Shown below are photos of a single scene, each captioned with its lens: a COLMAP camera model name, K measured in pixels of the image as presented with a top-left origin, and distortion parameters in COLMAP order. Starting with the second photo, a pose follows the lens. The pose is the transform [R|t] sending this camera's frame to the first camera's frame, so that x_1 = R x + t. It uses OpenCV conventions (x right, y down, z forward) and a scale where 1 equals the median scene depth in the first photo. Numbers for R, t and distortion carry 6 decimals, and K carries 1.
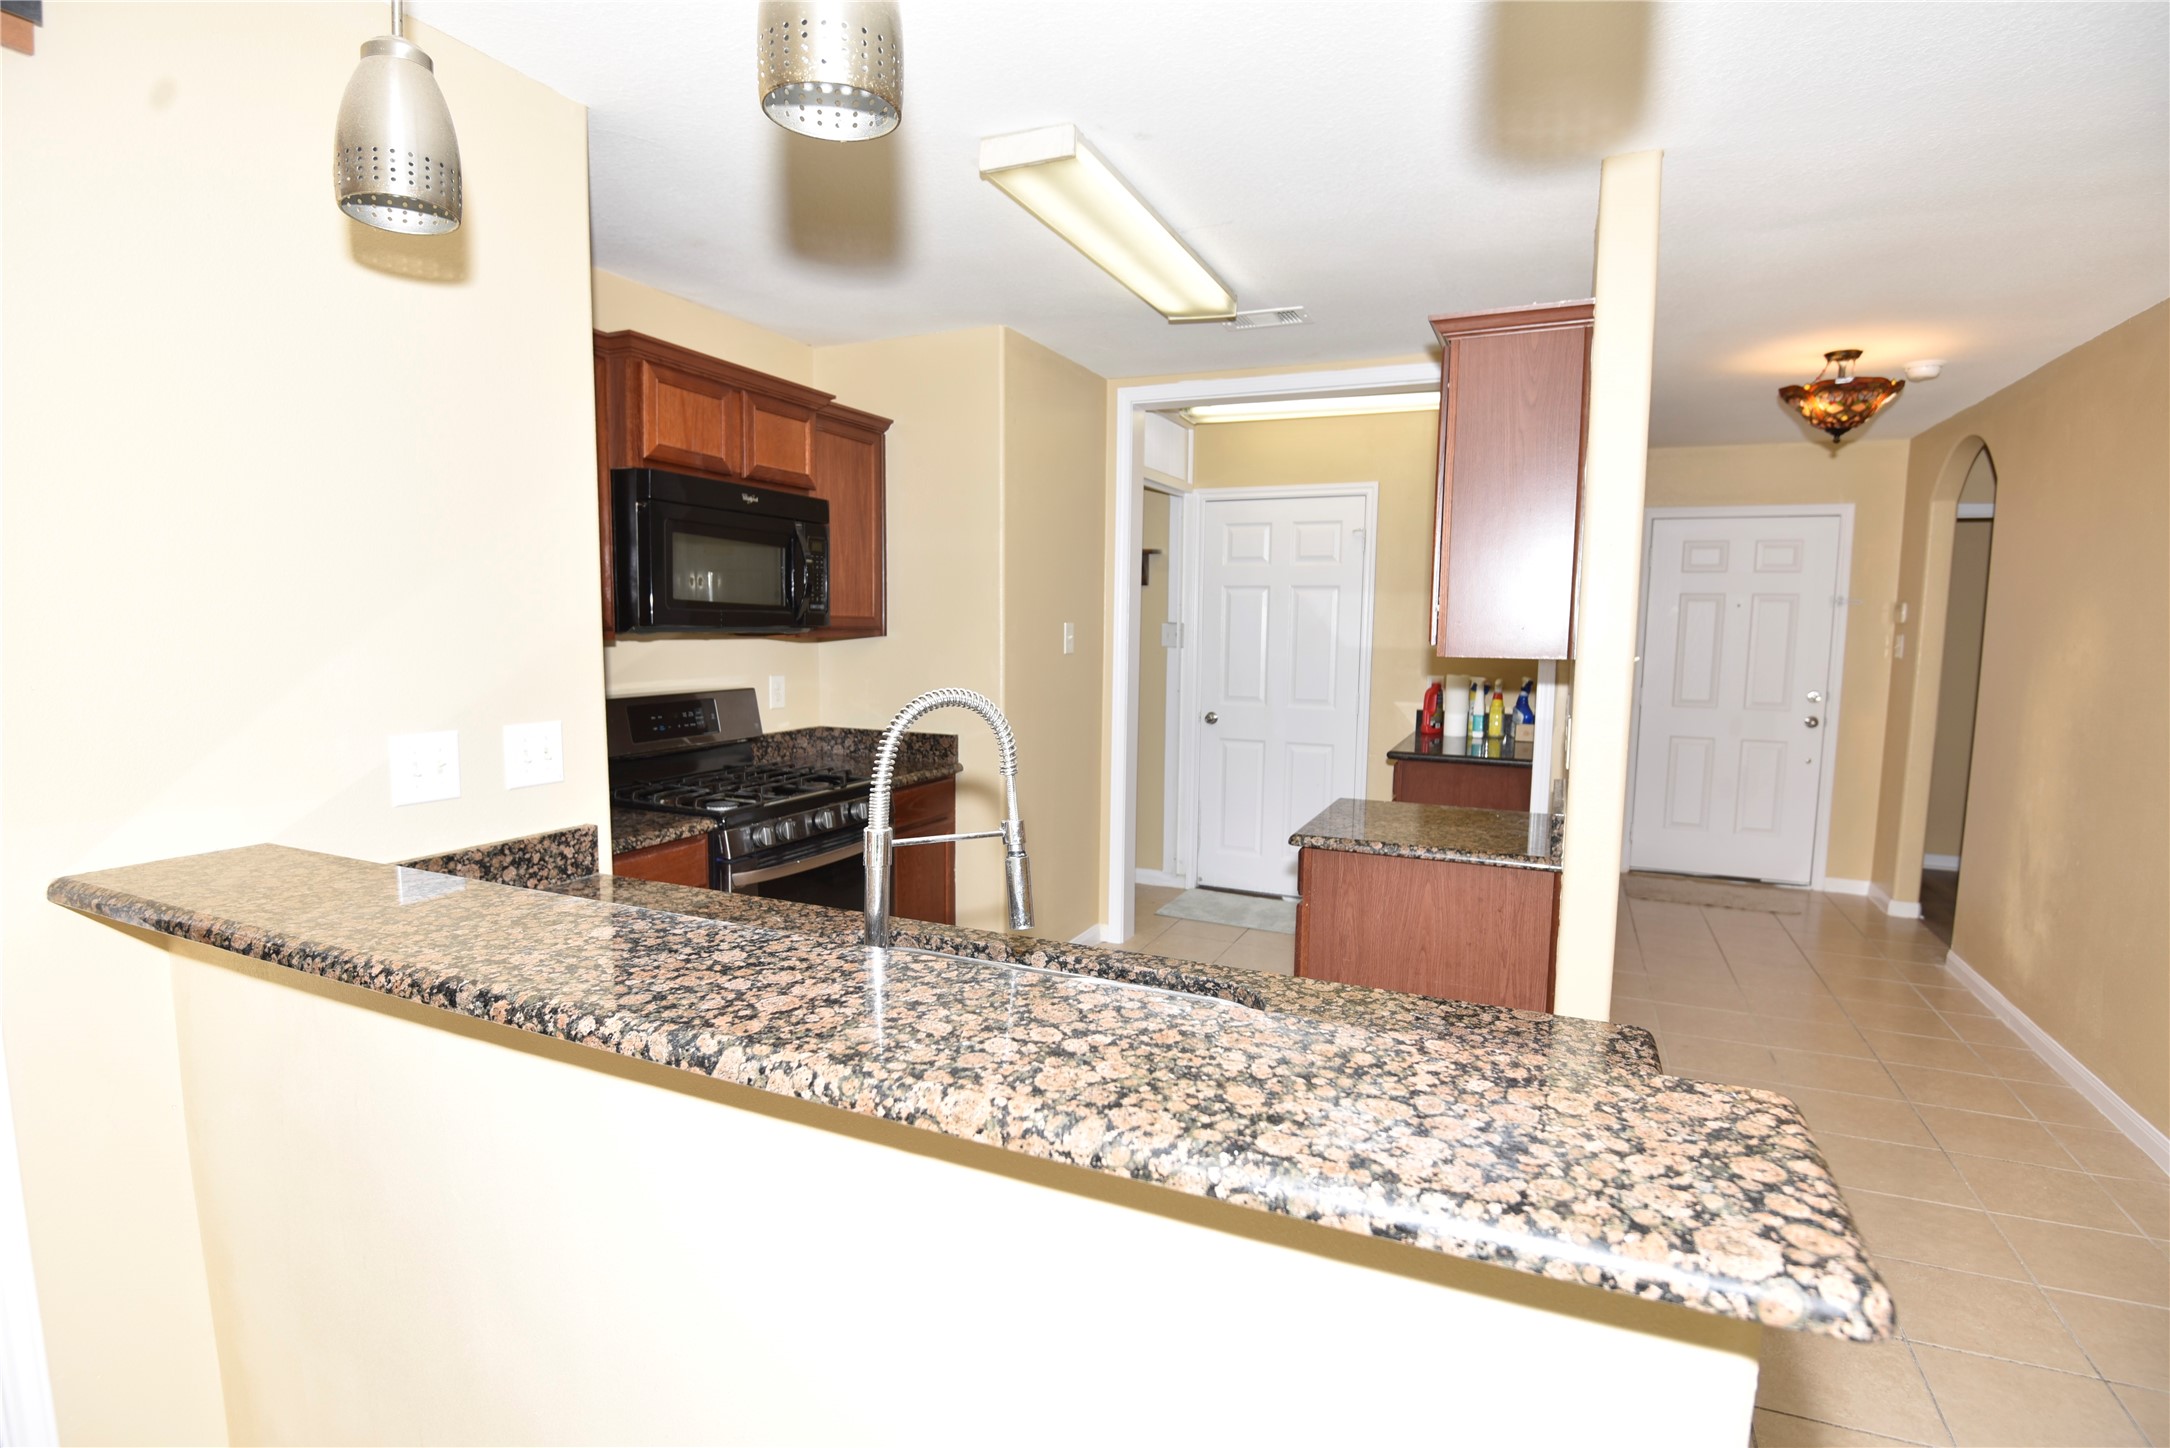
lens RADIAL K [[1054.1, 0, 1080.9], [0, 1054.1, 732.2], [0, 0, 1]] dist [-0.025039, -0.007476]
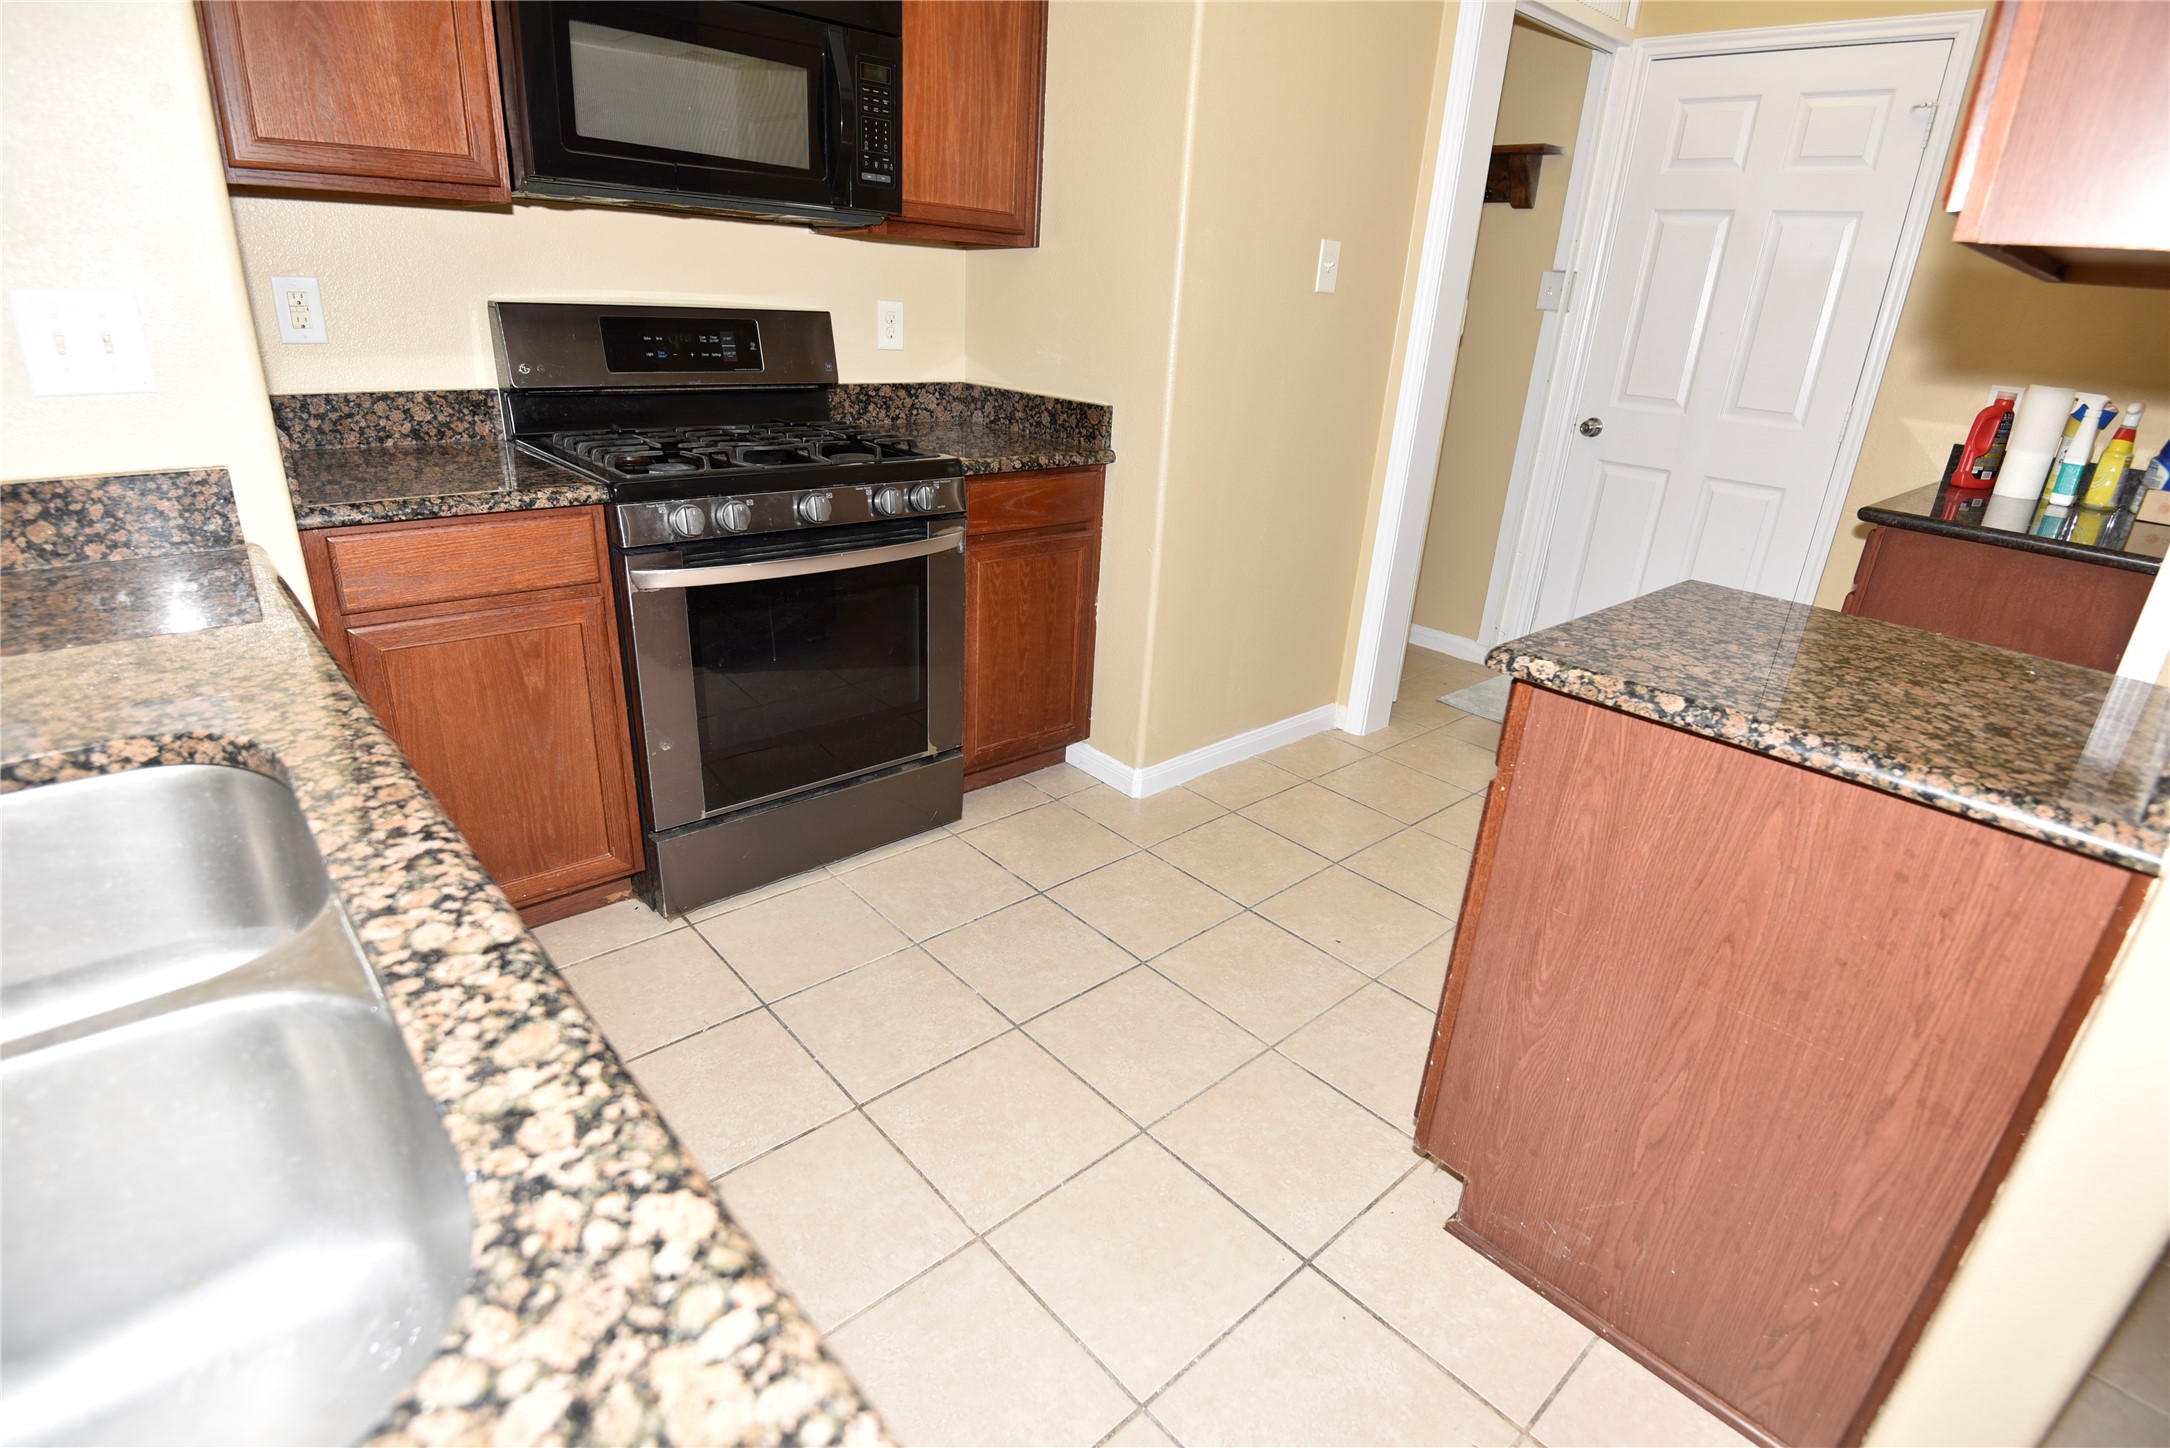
lens RADIAL K [[1054.1, 0, 1081.6], [0, 1054.1, 738.4], [0, 0, 1]] dist [-0.025039, -0.007476]
pose [[0.914145, 0.191178, -0.357476, 0.148882], [-0.084559, 0.952342, 0.293076, 0.010210], [0.396469, -0.237686, 0.886745, 0.353980]]
